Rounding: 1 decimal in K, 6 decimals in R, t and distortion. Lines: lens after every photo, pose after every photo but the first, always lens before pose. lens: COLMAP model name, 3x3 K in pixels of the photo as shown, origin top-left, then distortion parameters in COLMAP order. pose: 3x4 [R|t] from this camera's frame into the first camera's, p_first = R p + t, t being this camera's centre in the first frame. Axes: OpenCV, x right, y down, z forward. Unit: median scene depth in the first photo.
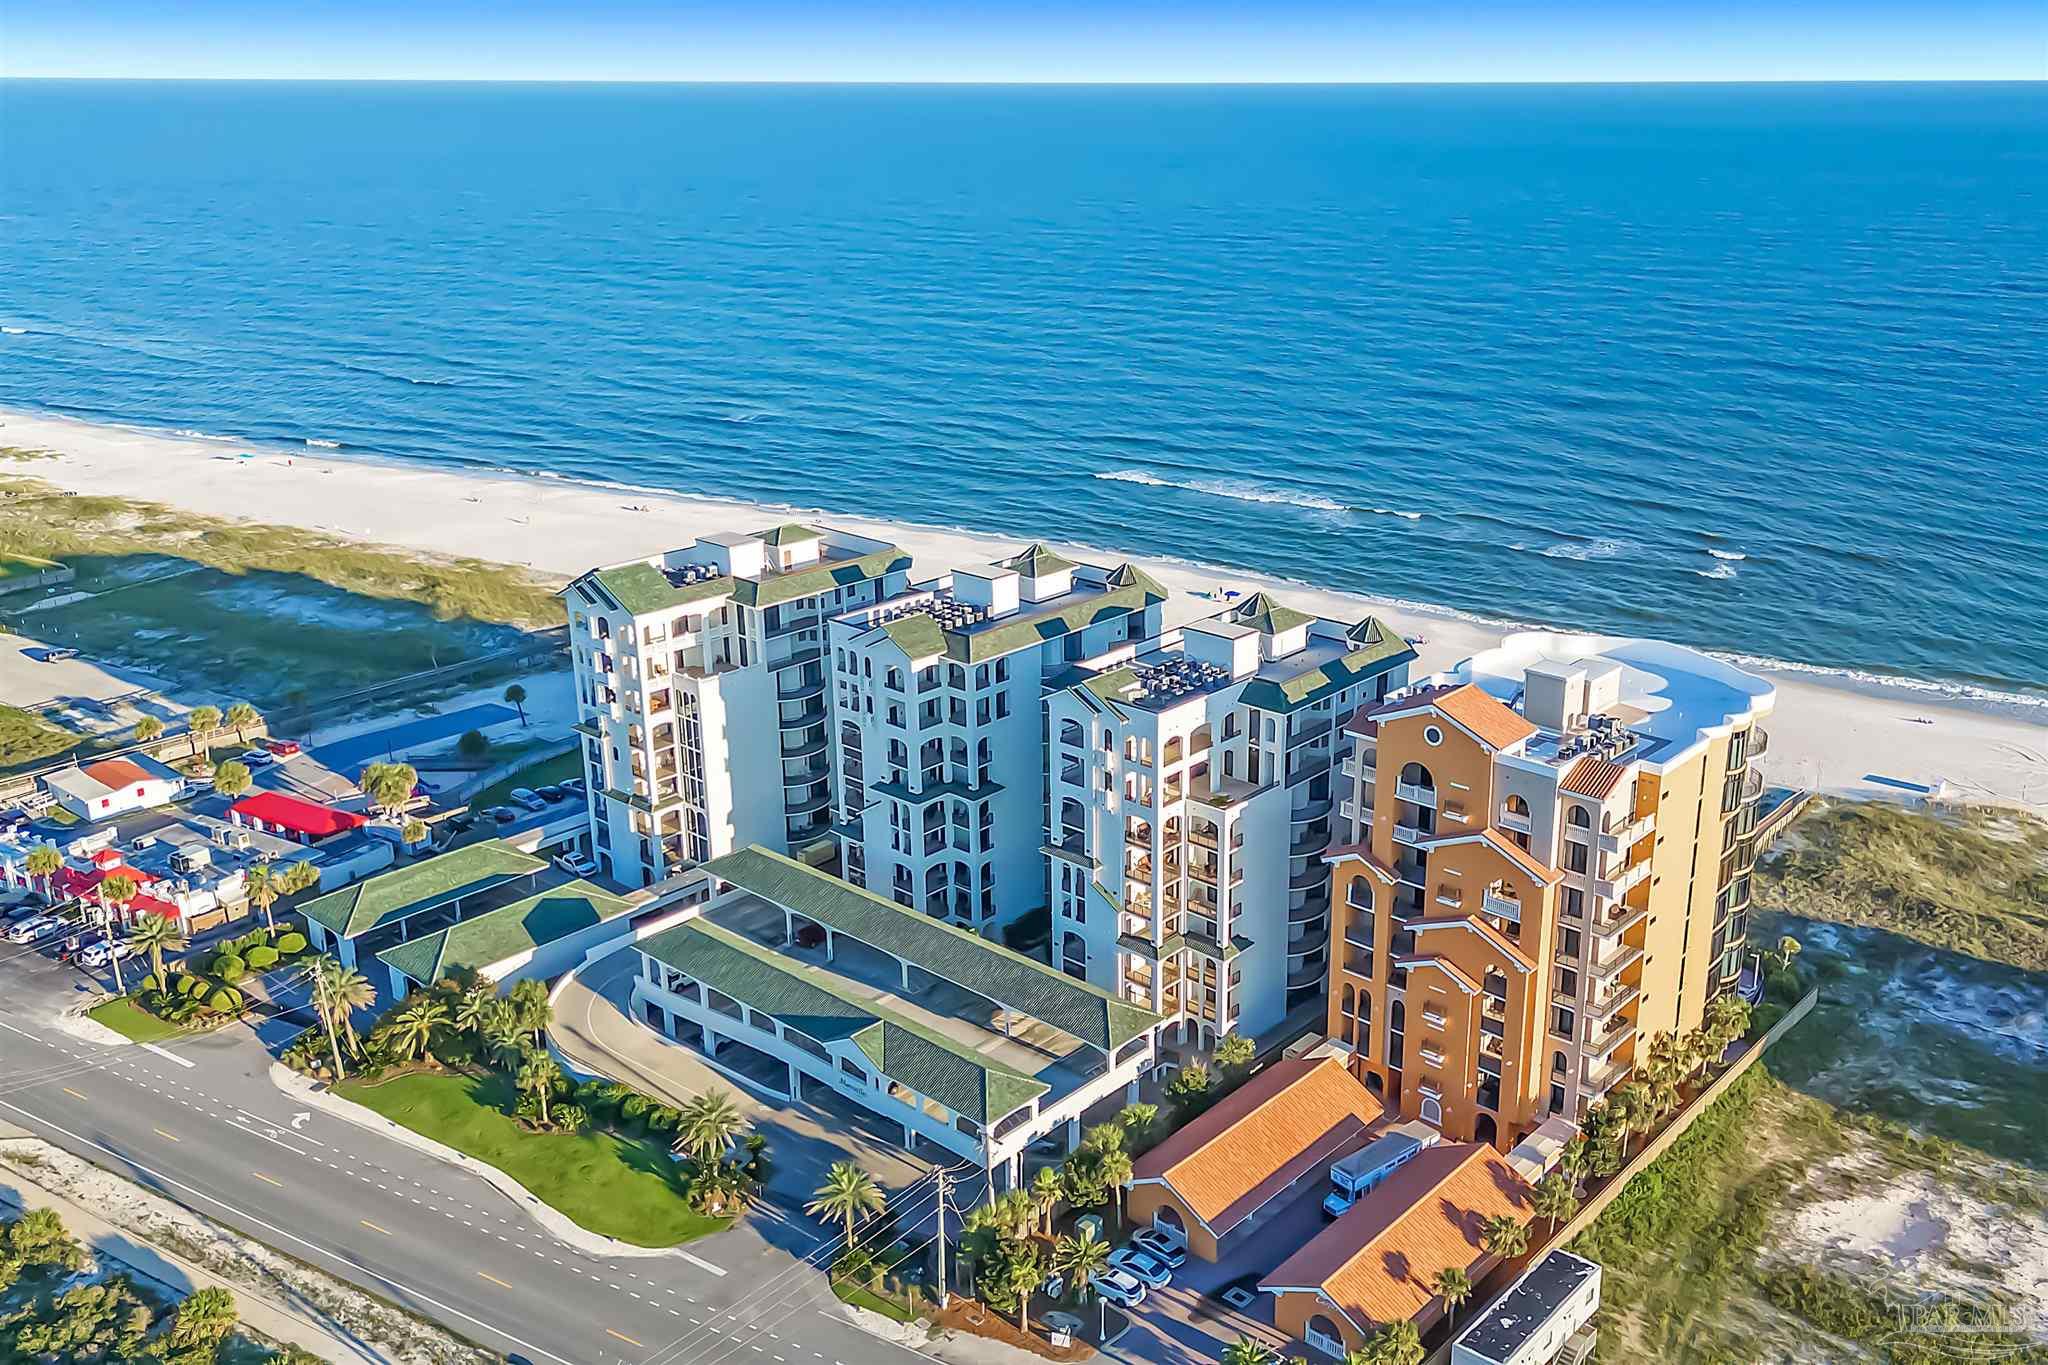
lens RADIAL K [[1763.5, 0, 1117.2], [0, 1763.5, 685.7], [0, 0, 1]] dist [0.117869, -0.001866]
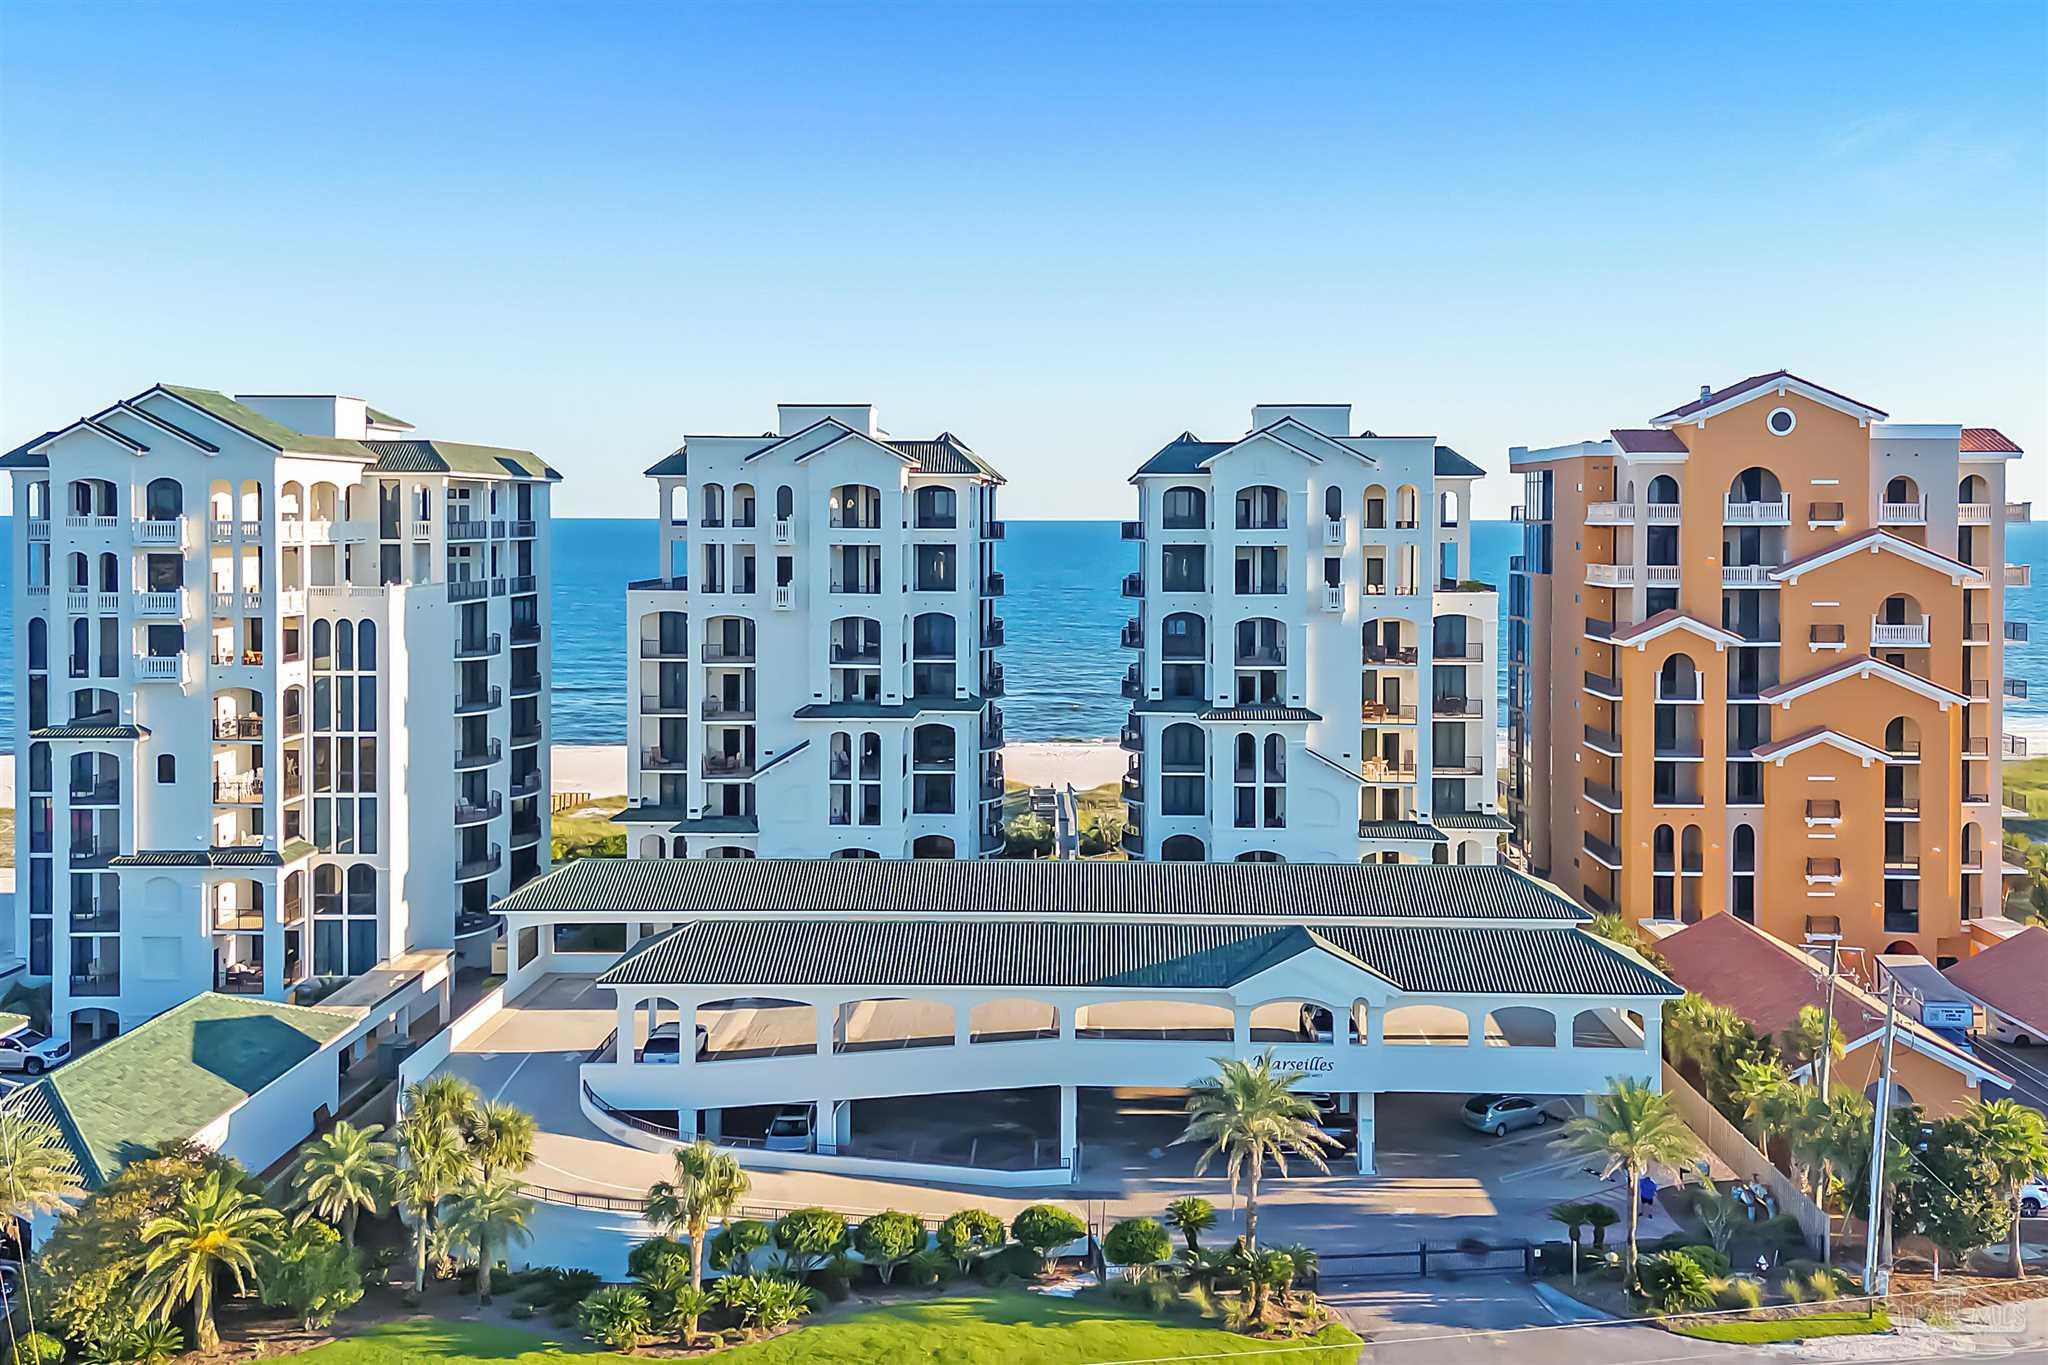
lens RADIAL K [[1802.9, 0, 1071.0], [0, 1802.9, 545.5], [0, 0, 1]] dist [0.044593, -0.014499]
pose [[0.767014, -0.010753, 0.641540, -0.448464], [0.203377, 0.952377, -0.227190, 0.156989], [-0.608545, 0.304732, 0.732674, 0.506713]]
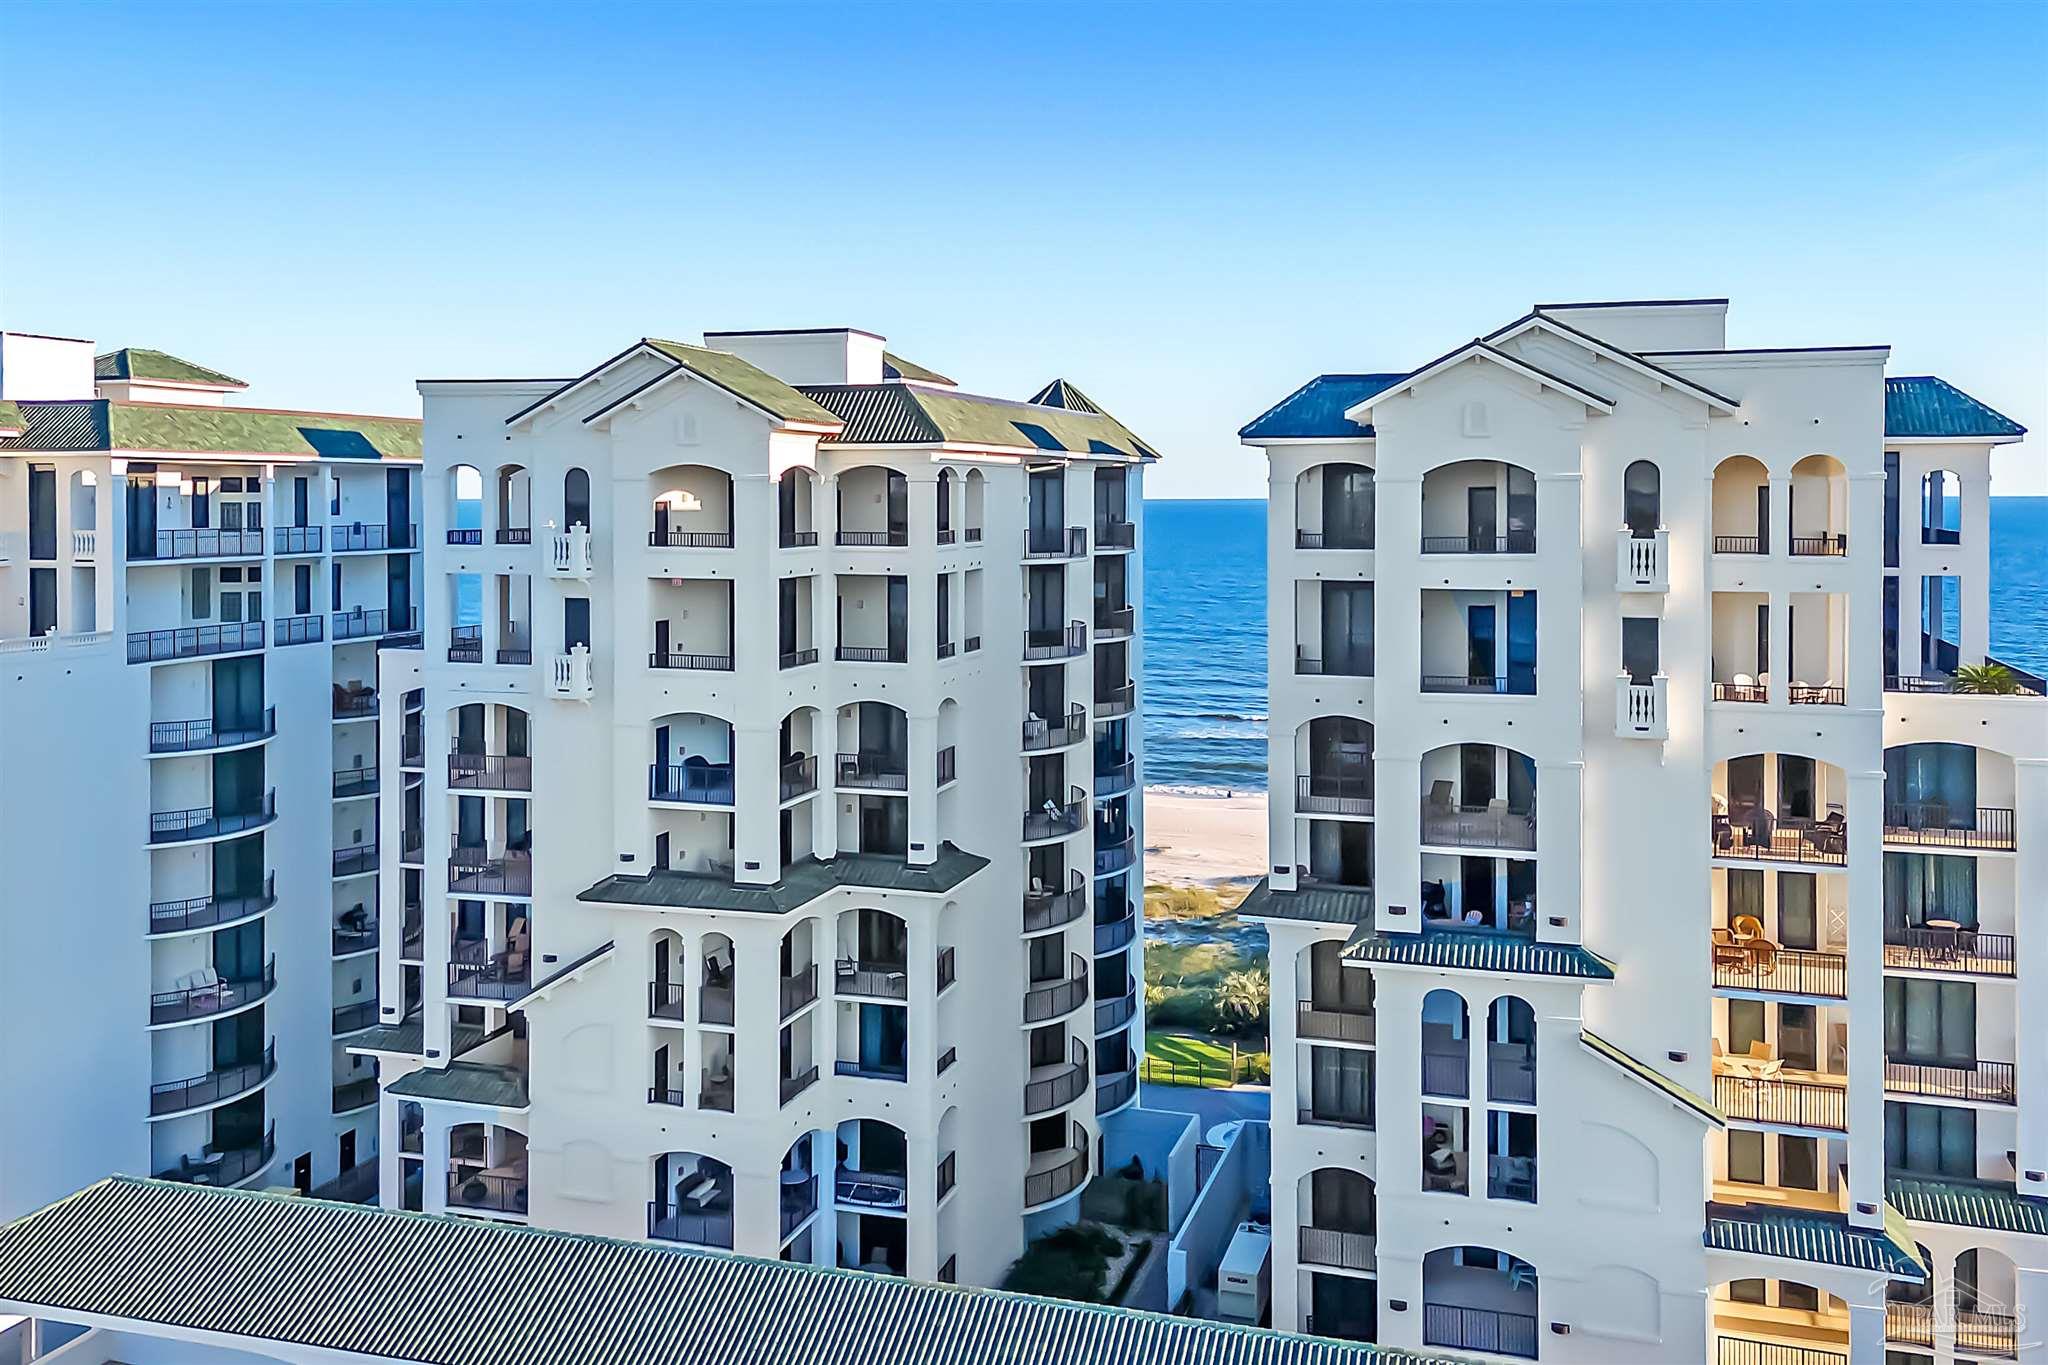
lens RADIAL K [[1917.9, 0, 961.6], [0, 1917.9, 480.0], [0, 0, 1]] dist [0.006460, -0.009094]
pose [[0.924159, 0.003533, 0.381992, -0.207981], [0.122032, 0.944833, -0.303972, 0.099366], [-0.361992, 0.327533, 0.872745, 0.668129]]
